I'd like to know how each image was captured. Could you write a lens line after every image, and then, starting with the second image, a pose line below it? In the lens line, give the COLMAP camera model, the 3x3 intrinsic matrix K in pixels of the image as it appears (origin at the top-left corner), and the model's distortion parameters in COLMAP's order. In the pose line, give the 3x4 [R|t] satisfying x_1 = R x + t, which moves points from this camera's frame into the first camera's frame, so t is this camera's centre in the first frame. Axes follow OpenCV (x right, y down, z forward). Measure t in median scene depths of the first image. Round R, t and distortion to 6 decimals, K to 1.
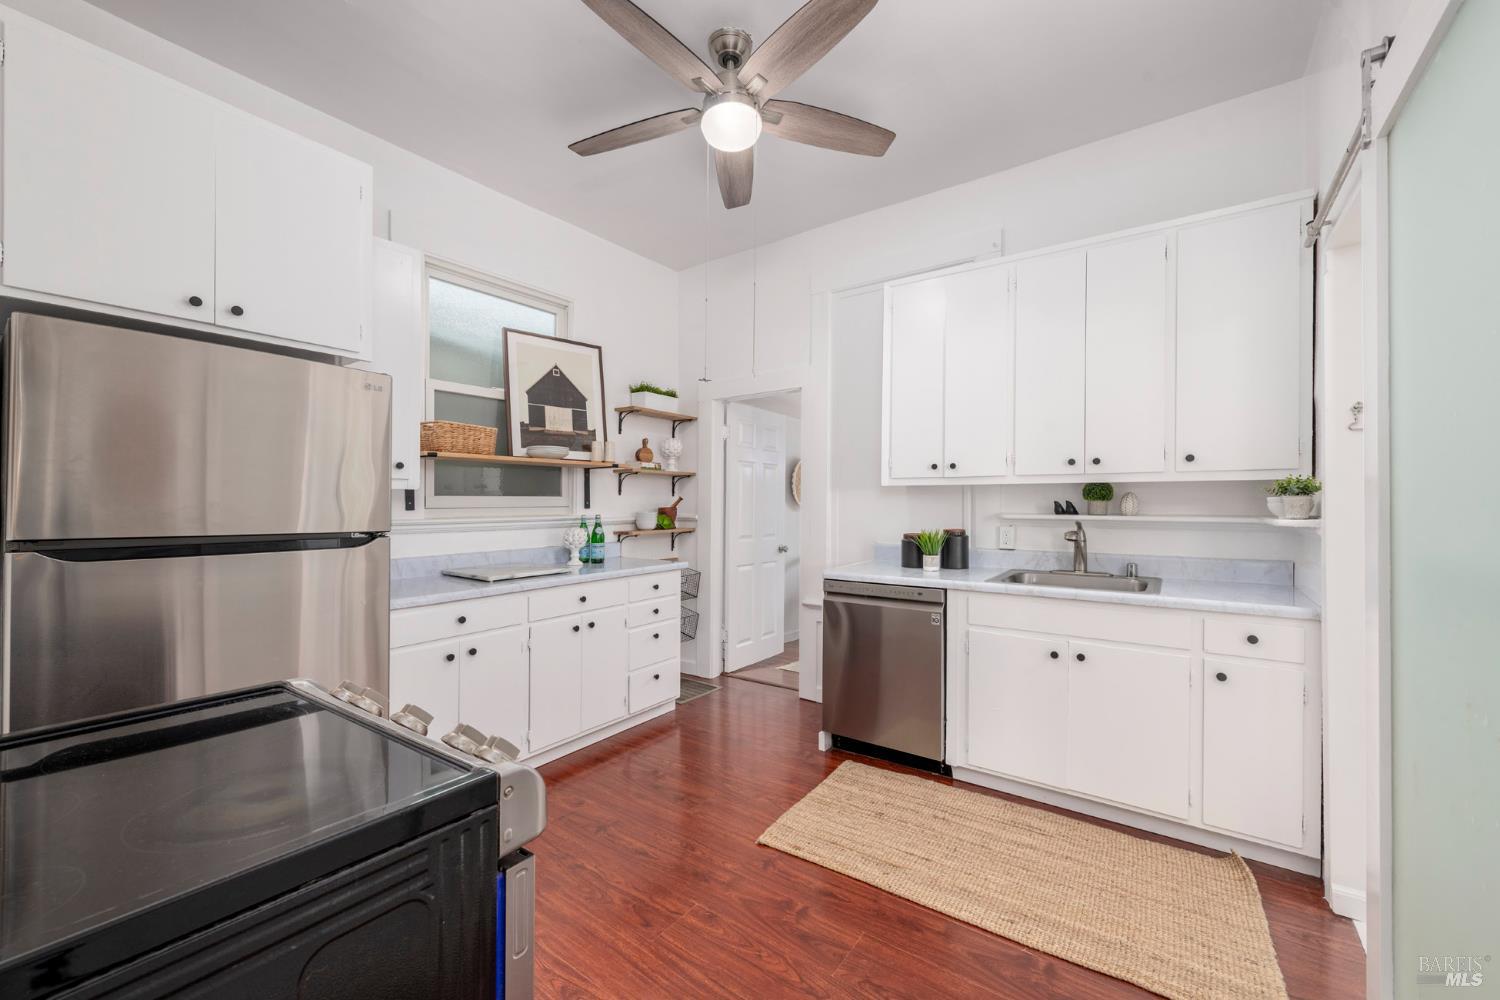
lens RADIAL K [[597.1, 0, 751.6], [0, 597.1, 490.3], [0, 0, 1]] dist [0.001118, -0.000364]
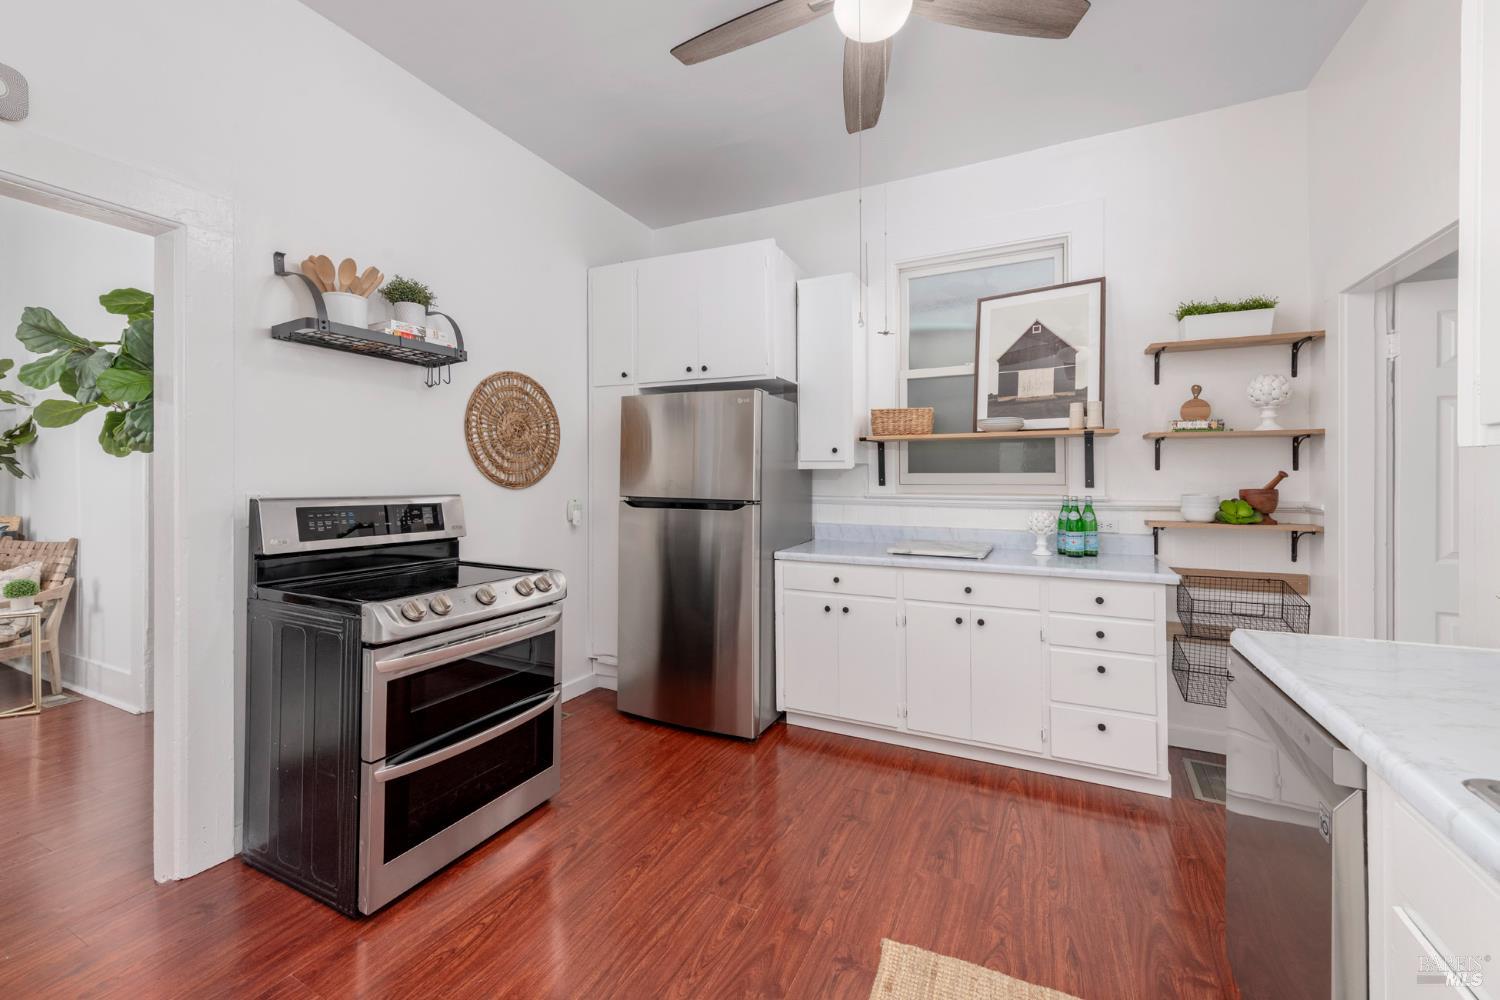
lens RADIAL K [[591.5, 0, 752.7], [0, 591.5, 462.4], [0, 0, 1]] dist [0.000856, -0.000069]
pose [[0.168049, -0.015914, -0.985650, 0.458994], [0.021836, 0.999684, -0.012417, -0.003180], [0.985537, -0.019436, 0.168343, 0.462808]]
